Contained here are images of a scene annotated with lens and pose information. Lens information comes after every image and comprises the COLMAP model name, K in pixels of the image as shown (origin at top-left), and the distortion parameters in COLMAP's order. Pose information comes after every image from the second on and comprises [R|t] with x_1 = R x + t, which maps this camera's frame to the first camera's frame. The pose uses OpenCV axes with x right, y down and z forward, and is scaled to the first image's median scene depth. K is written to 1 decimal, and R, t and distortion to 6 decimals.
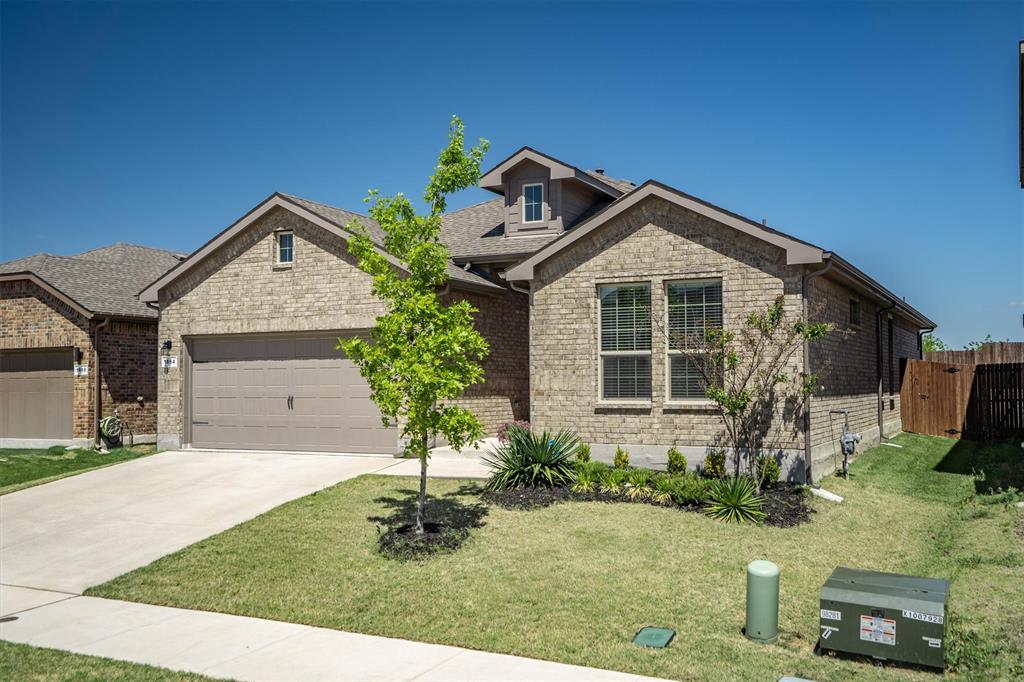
lens RADIAL K [[1007.0, 0, 497.1], [0, 1007.0, 350.8], [0, 0, 1]] dist [0.049863, 0.000000]
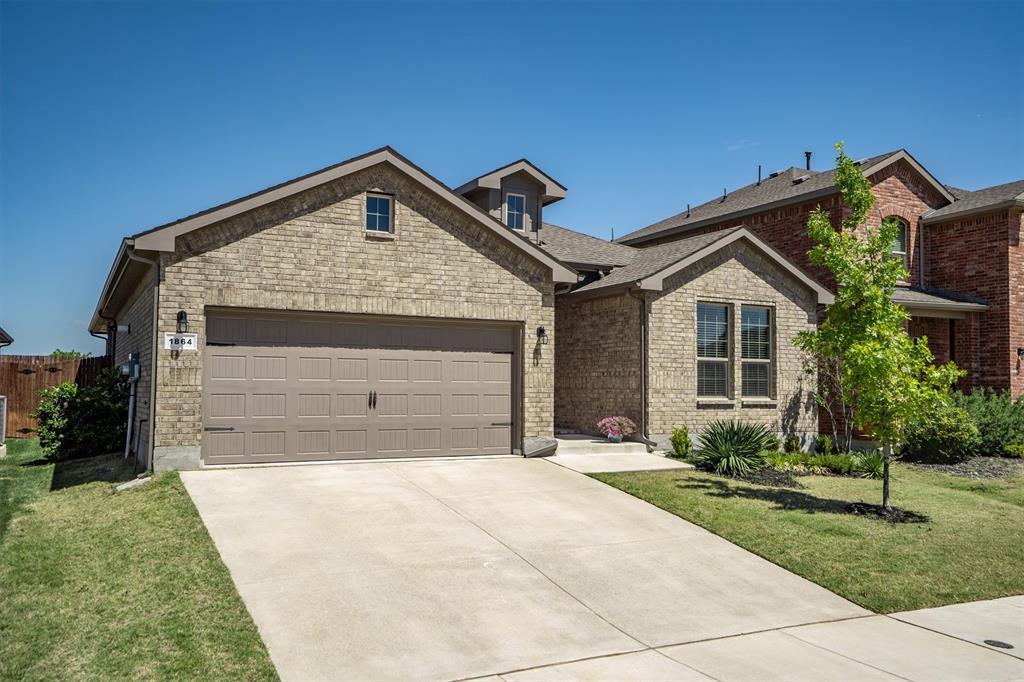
lens RADIAL K [[843.4, 0, 517.0], [0, 843.4, 346.9], [0, 0, 1]] dist [0.015693, -0.021591]
pose [[0.558204, 0.051262, 0.828119, -0.717979], [-0.039304, 0.998603, -0.035322, 0.027408], [-0.828772, -0.012832, 0.559439, 0.518377]]
